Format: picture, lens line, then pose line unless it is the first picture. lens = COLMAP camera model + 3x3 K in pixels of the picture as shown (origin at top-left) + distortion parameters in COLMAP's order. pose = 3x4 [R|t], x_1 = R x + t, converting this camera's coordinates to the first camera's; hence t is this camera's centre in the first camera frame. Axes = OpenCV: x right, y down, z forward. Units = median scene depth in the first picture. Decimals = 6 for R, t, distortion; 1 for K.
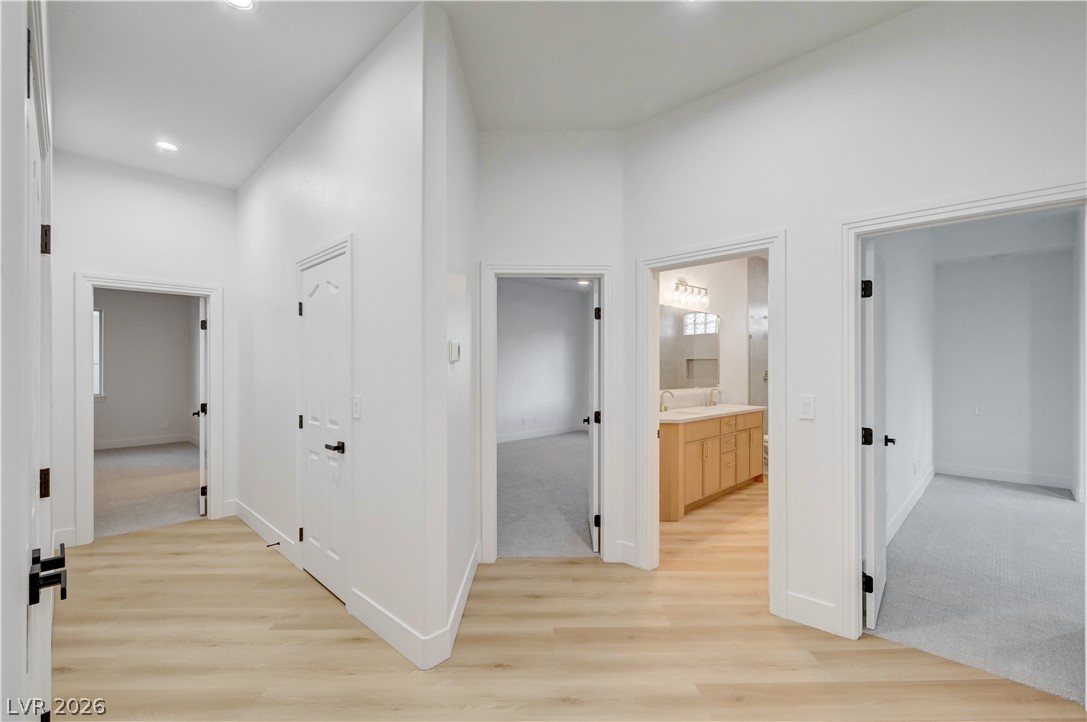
lens RADIAL K [[475.6, 0, 545.0], [0, 475.6, 368.0], [0, 0, 1]] dist [-0.000070, 0.000123]
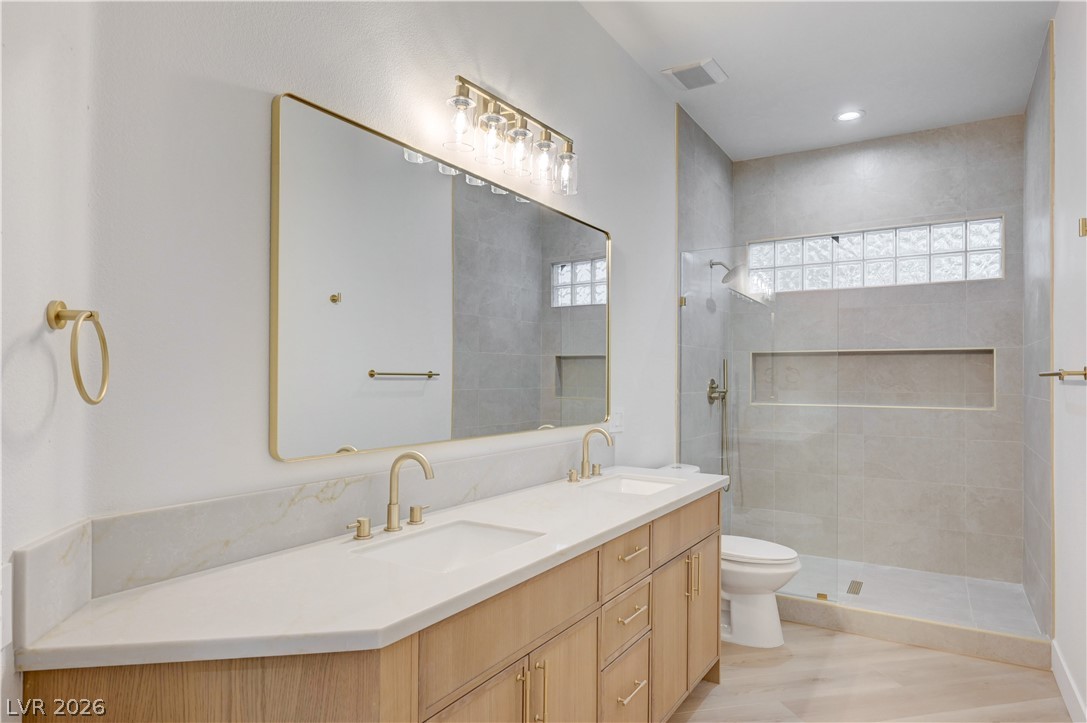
lens RADIAL K [[654.8, 0, 543.5], [0, 654.8, 361.5], [0, 0, 1]] dist [0.000954, -0.000158]
pose [[0.975942, 0.011600, 0.217722, 0.200482], [-0.007270, 0.999760, -0.020676, 0.002165], [-0.217909, 0.018596, 0.975792, 0.499523]]
